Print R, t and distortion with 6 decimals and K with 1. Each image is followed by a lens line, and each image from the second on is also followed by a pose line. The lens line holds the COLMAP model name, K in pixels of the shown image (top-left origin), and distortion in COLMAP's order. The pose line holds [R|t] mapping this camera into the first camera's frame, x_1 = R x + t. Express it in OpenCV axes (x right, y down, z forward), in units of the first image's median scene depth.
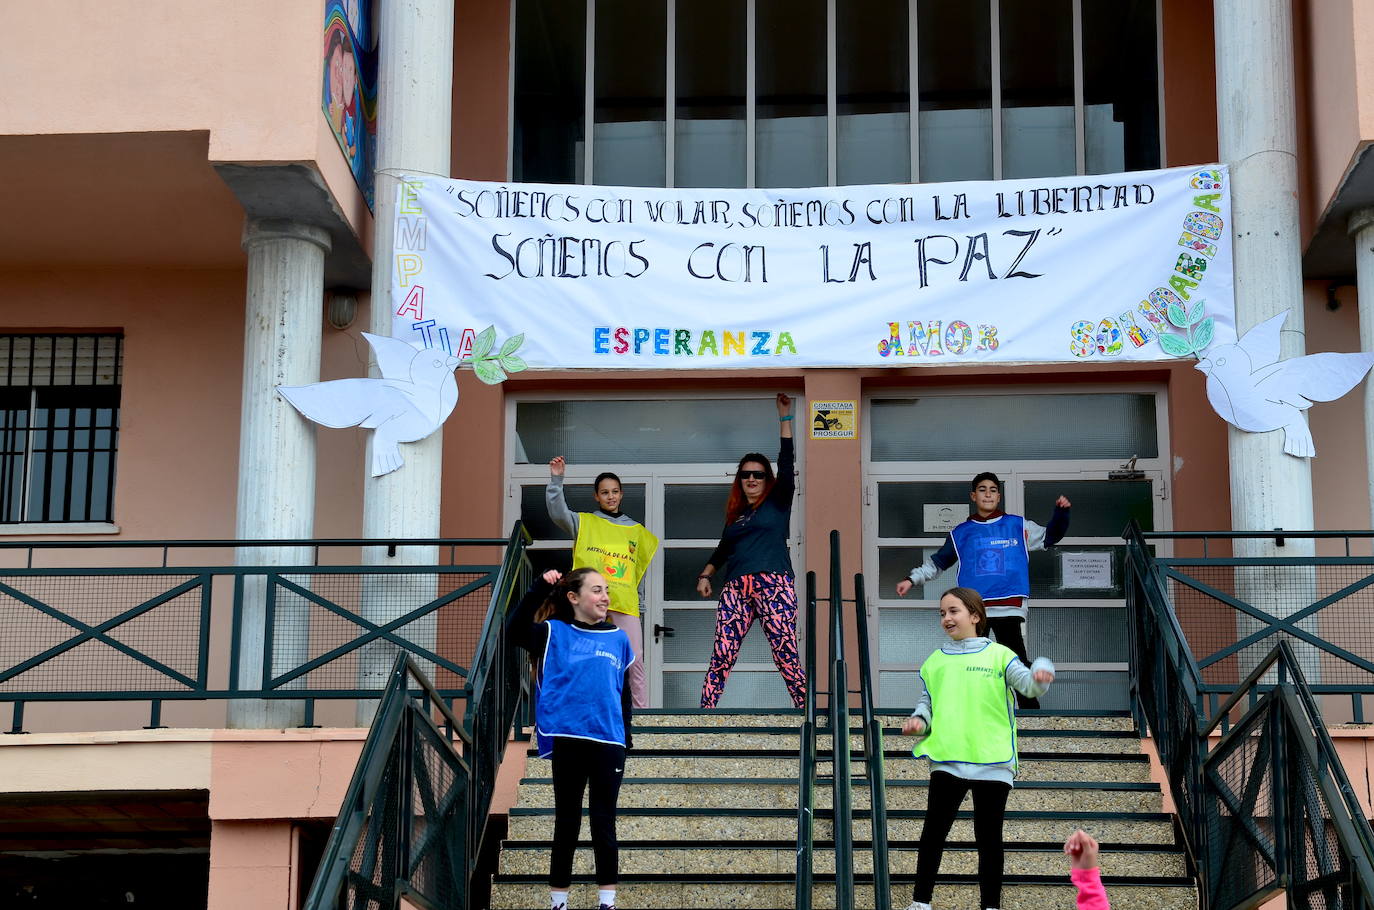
lens RADIAL K [[2799.4, 0, 687.0], [0, 2799.4, 455.0], [0, 0, 1]] dist [0.209797, 0.227633]
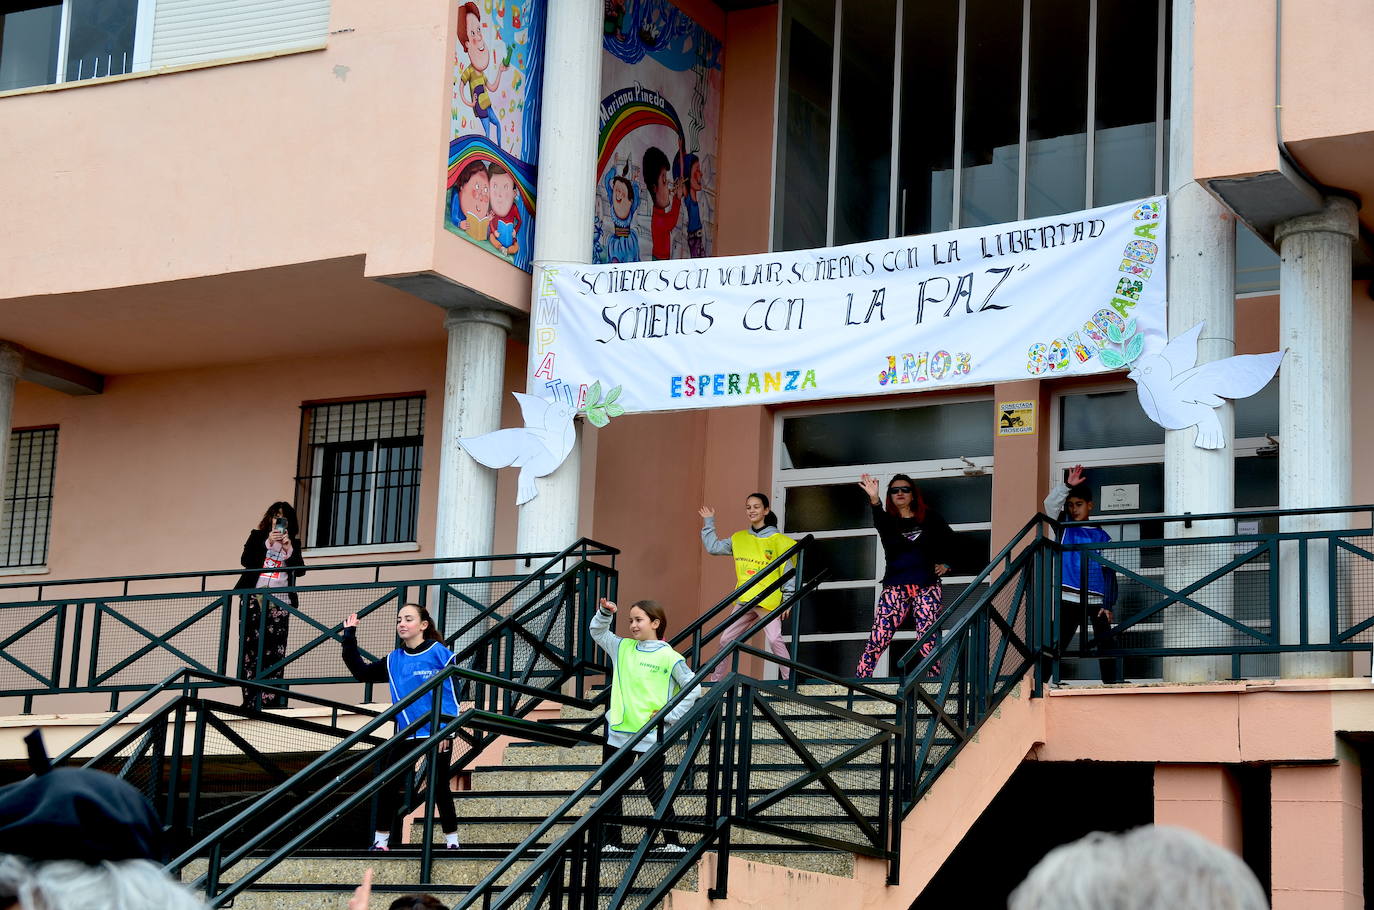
lens RADIAL K [[2686.1, 0, 688.1], [0, 2686.1, 505.2], [0, 0, 1]] dist [0.171032, 0.034493]
pose [[0.911488, -0.051404, -0.408101, 0.463234], [0.070558, 0.996994, 0.032011, -0.026441], [0.405229, -0.057972, 0.912375, -0.093169]]
